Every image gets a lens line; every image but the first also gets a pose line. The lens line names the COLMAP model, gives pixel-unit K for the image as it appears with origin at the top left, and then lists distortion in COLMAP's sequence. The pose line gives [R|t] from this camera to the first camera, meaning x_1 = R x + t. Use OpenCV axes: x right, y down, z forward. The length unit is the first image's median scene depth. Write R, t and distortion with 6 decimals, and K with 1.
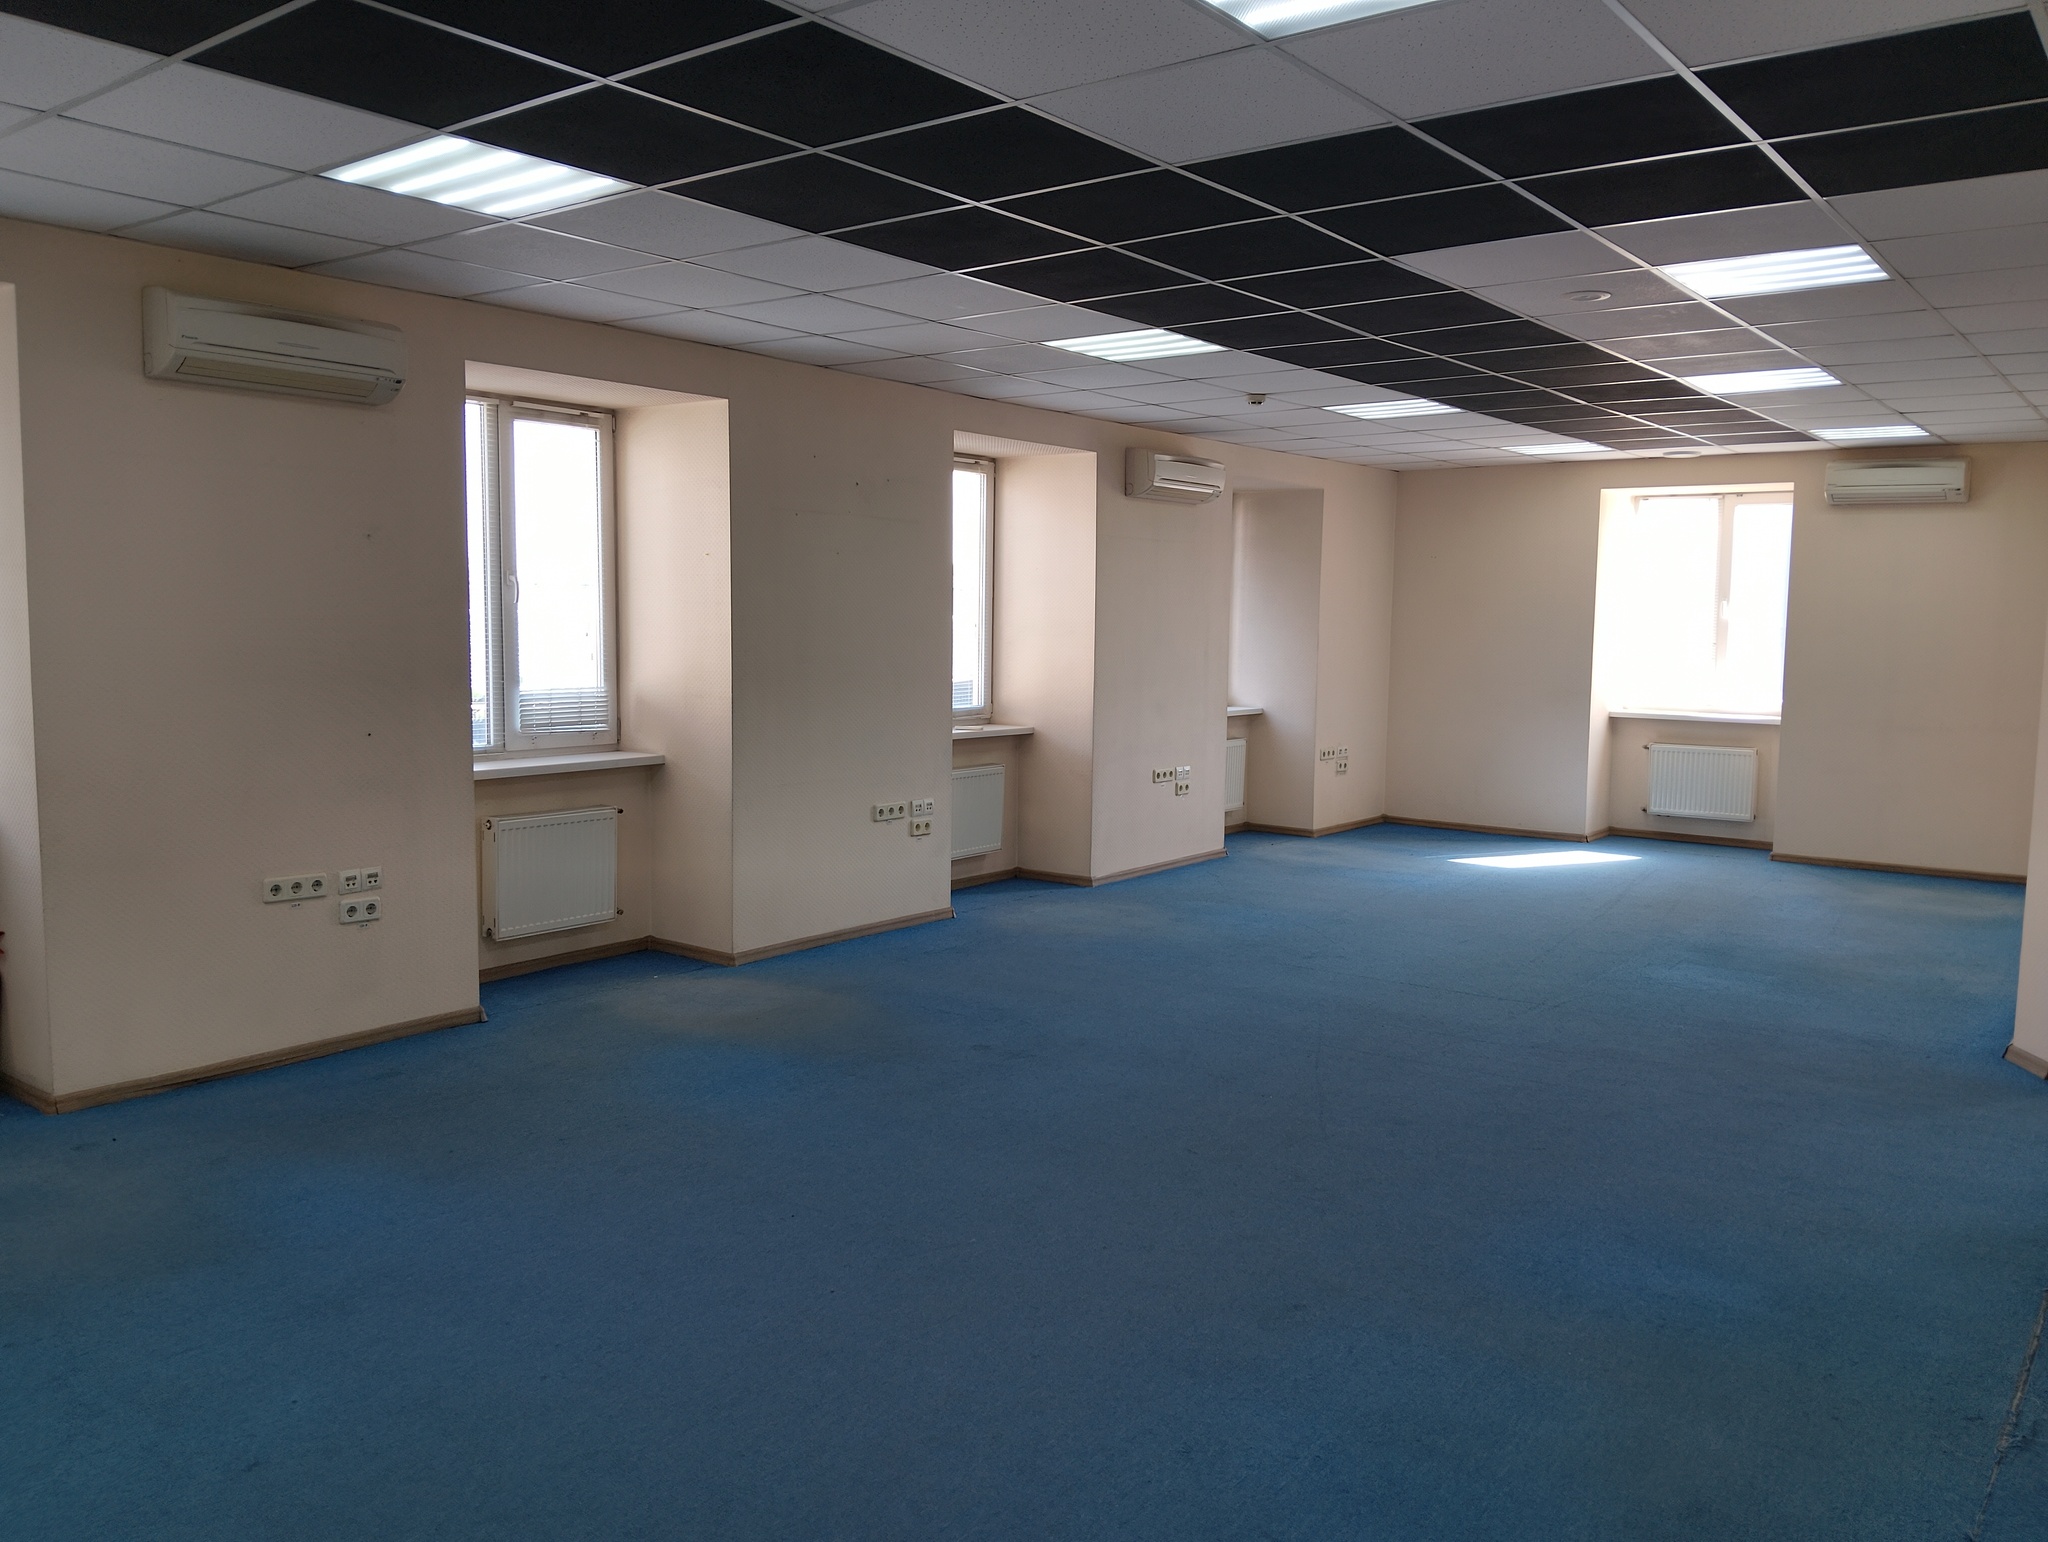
lens RADIAL K [[1685.6, 0, 1083.8], [0, 1685.6, 778.5], [0, 0, 1]] dist [0.052951, -0.112785]
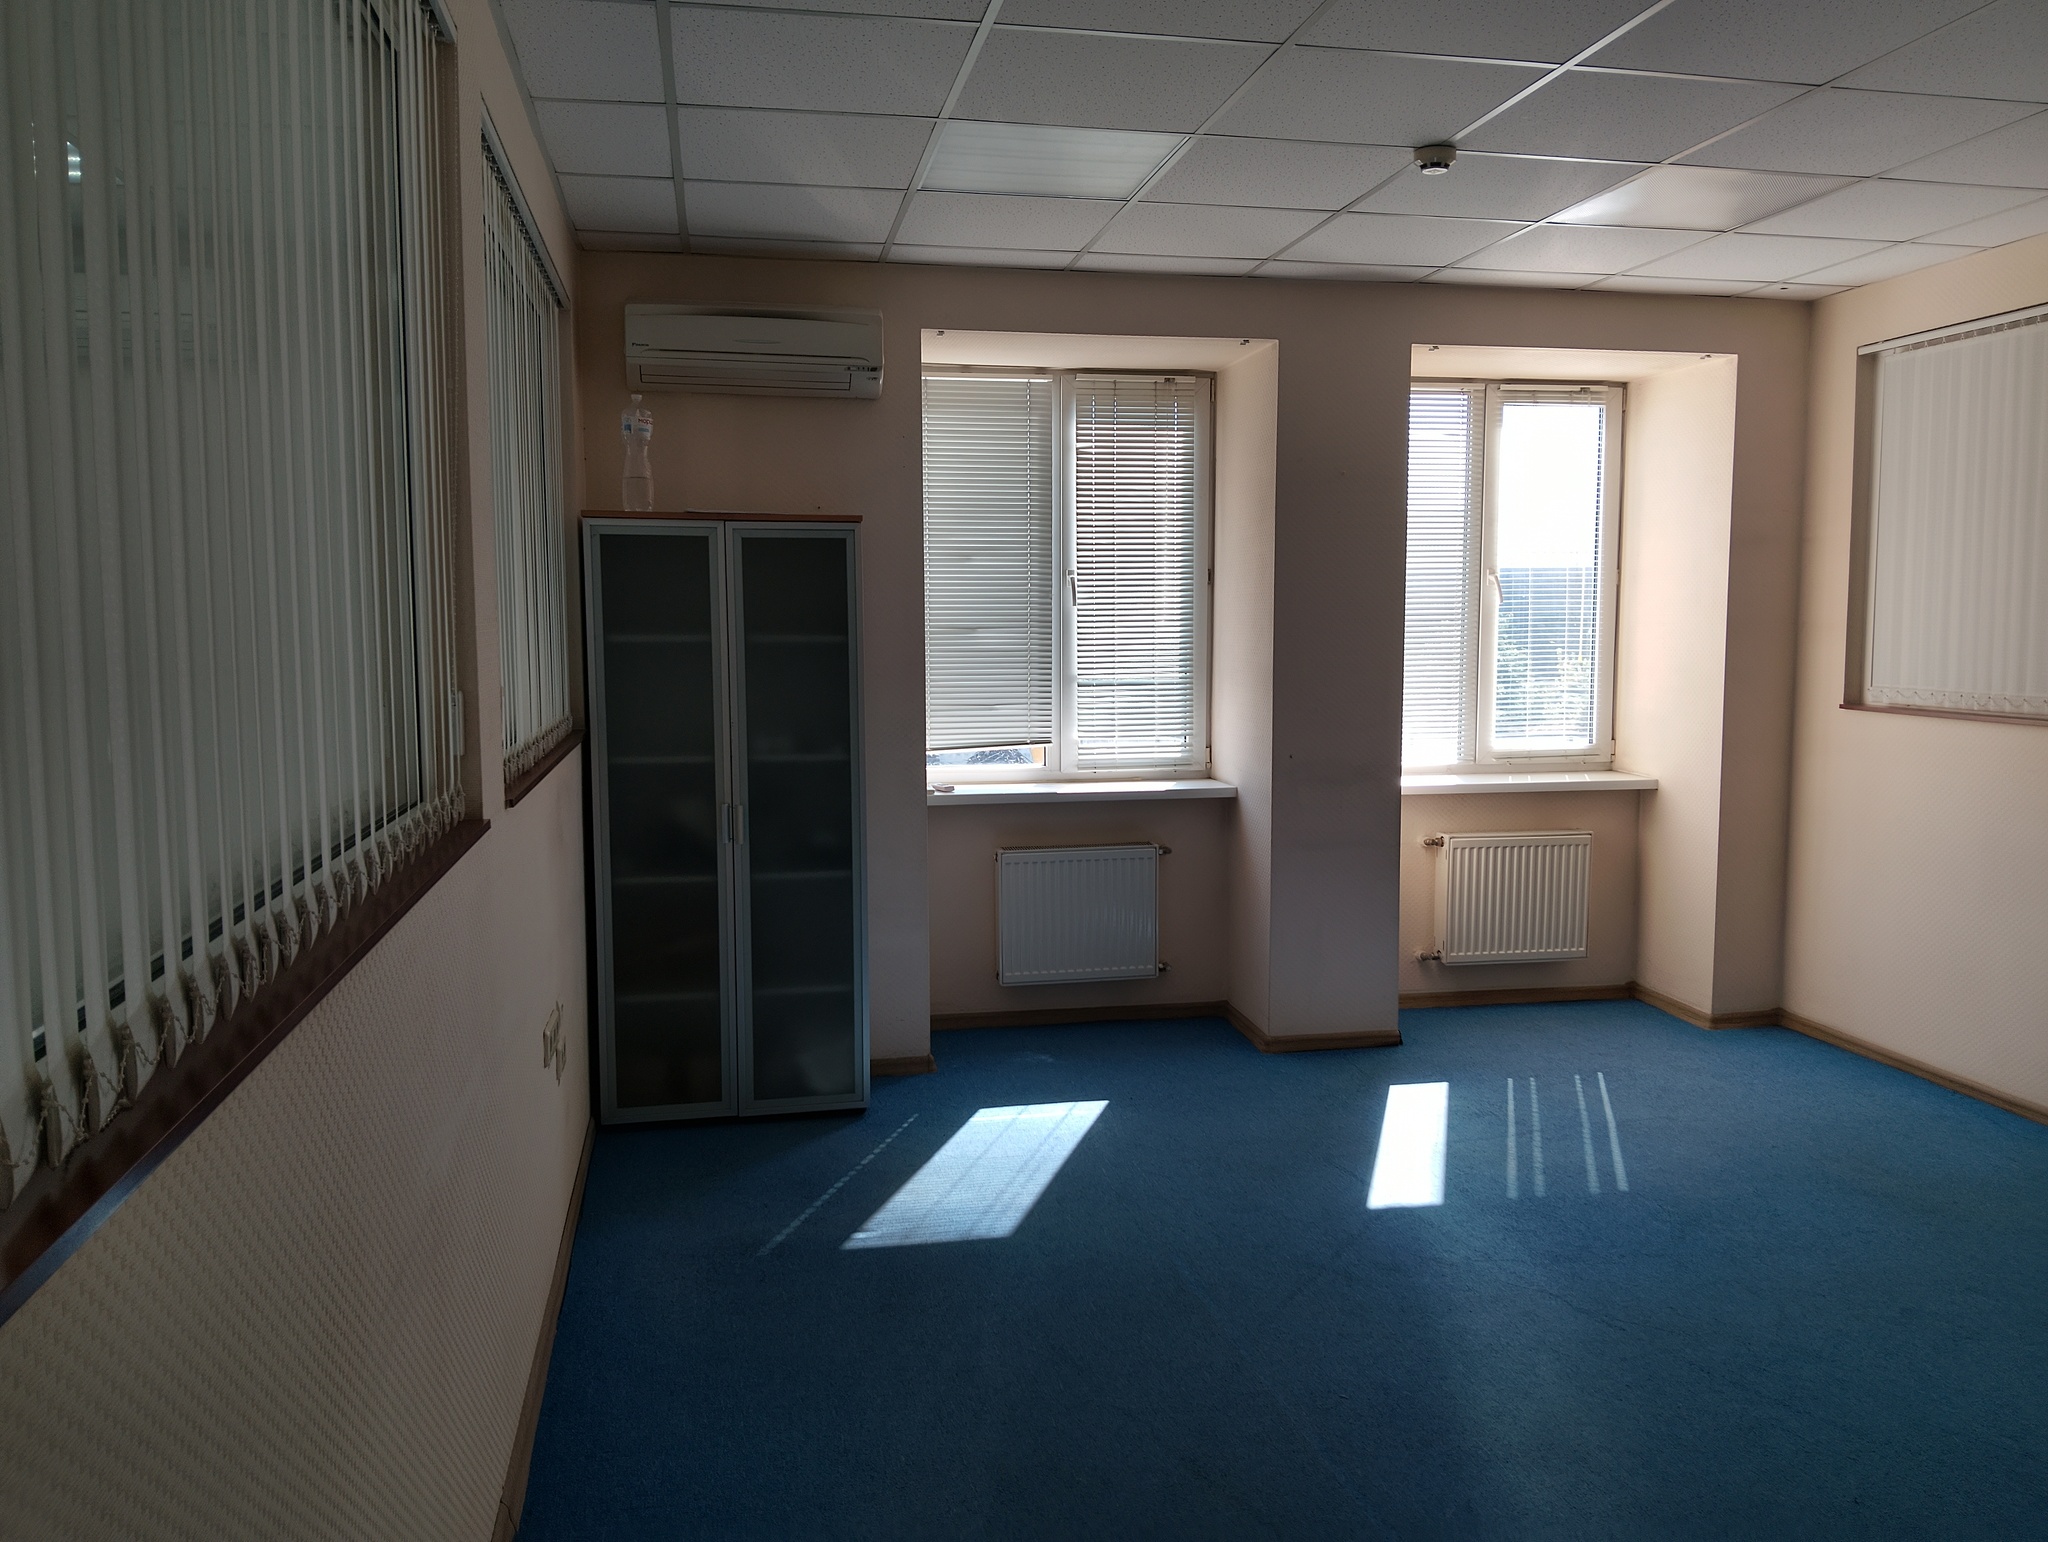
lens RADIAL K [[1685.6, 0, 1030.7], [0, 1685.6, 793.5], [0, 0, 1]] dist [0.052951, -0.112785]
pose [[0.711934, 0.060851, -0.699605, 0.369757], [-0.056408, 0.997975, 0.029400, -0.041256], [0.699977, 0.018532, 0.713925, 0.477692]]
